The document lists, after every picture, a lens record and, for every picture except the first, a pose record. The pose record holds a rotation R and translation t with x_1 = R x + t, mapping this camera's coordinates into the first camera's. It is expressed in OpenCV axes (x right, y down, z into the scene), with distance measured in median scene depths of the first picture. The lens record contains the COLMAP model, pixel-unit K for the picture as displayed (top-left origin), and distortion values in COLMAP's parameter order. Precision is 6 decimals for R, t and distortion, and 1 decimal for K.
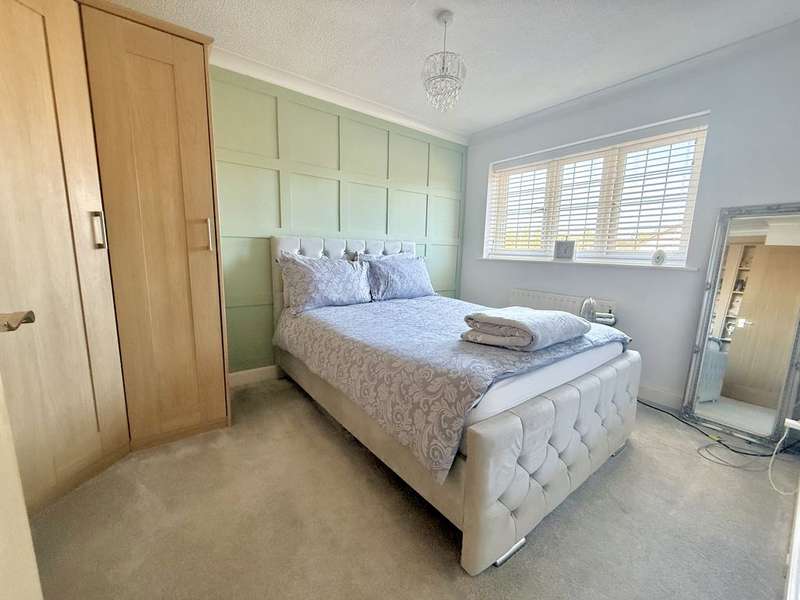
lens RADIAL K [[316.7, 0, 398.7], [0, 316.7, 302.2], [0, 0, 1]] dist [0.000150, -0.000542]
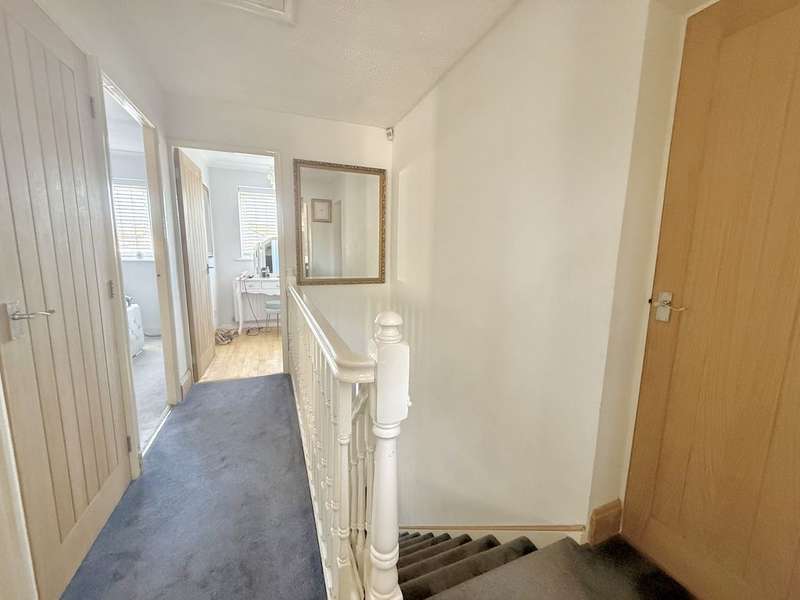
lens RADIAL K [[316.7, 0, 398.2], [0, 316.7, 302.2], [0, 0, 1]] dist [0.000150, -0.000542]
pose [[0.256998, -0.155125, 0.953881, -0.577460], [0.145685, 0.981972, 0.120443, 0.122233], [-0.955368, 0.108012, 0.274964, -0.902141]]
